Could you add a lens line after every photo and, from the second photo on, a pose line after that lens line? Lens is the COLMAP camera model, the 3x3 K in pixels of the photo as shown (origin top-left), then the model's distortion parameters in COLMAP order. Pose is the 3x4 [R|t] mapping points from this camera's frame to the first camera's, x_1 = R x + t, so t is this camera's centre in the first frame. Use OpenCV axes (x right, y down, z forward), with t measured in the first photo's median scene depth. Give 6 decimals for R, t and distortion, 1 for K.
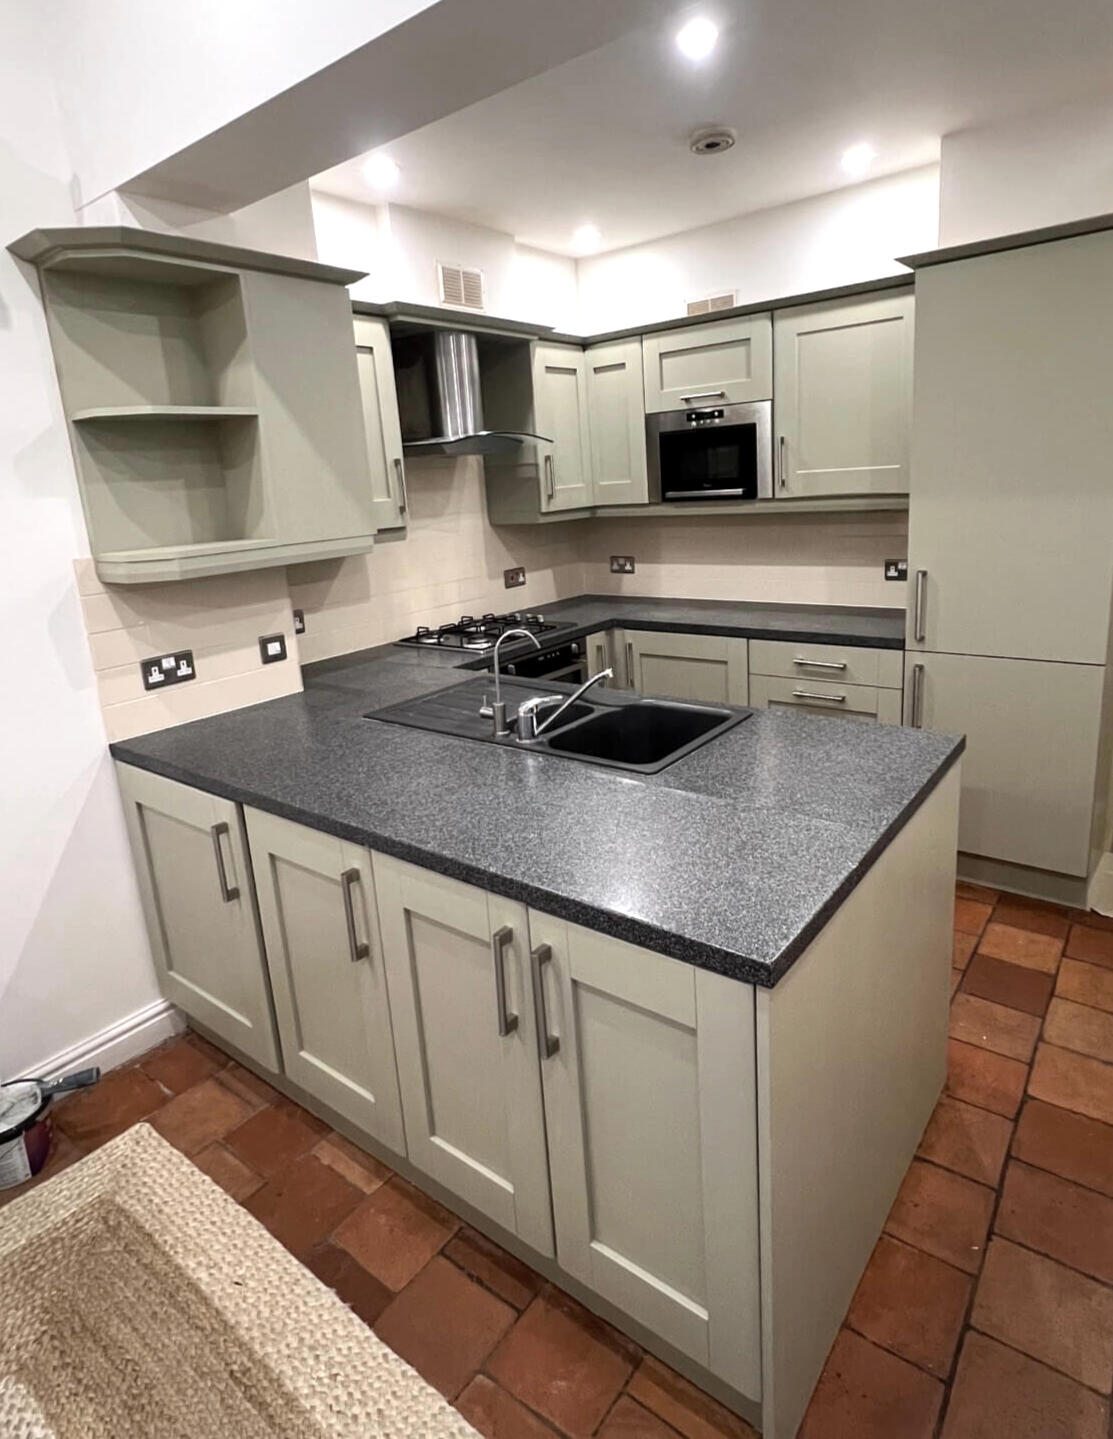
lens RADIAL K [[807.7, 0, 569.1], [0, 807.7, 674.2], [0, 0, 1]] dist [0.008018, 0.001088]
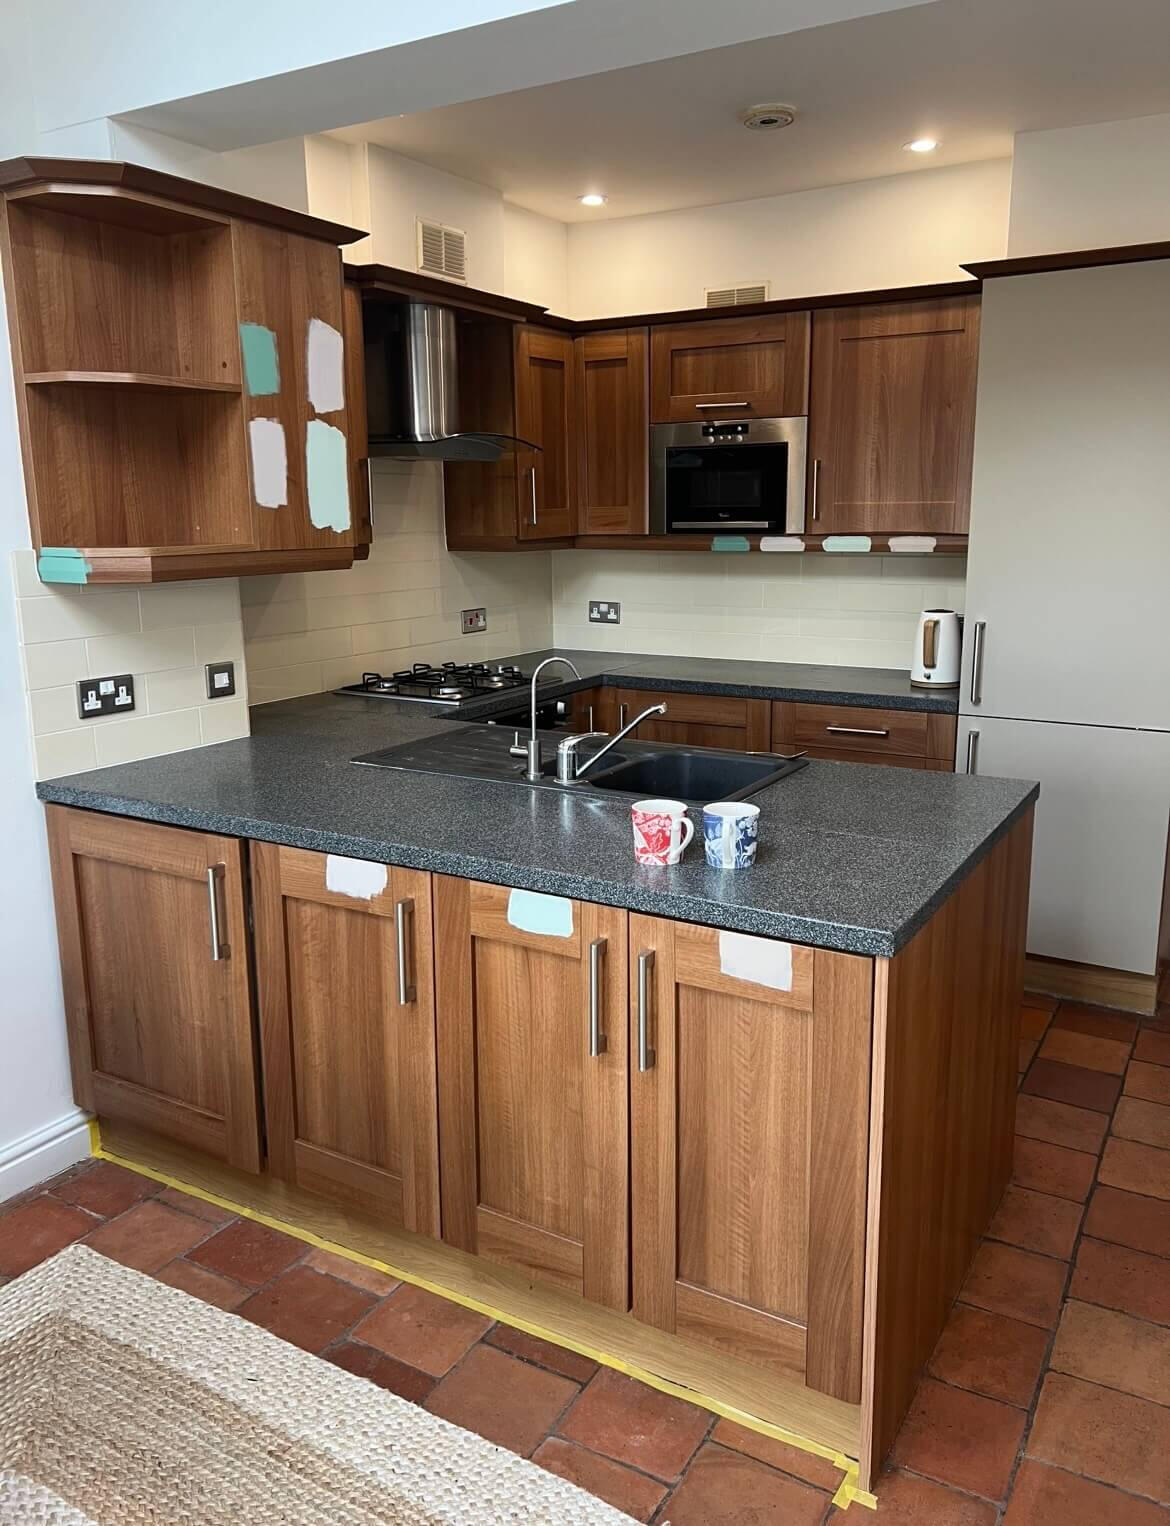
lens RADIAL K [[1180.5, 0, 591.6], [0, 1180.5, 766.1], [0, 0, 1]] dist [0.054583, -0.023522]
pose [[0.990917, 0.027377, 0.131659, -0.173243], [-0.023517, 0.999249, -0.030783, 0.092149], [-0.132403, 0.027407, 0.990817, -0.249349]]
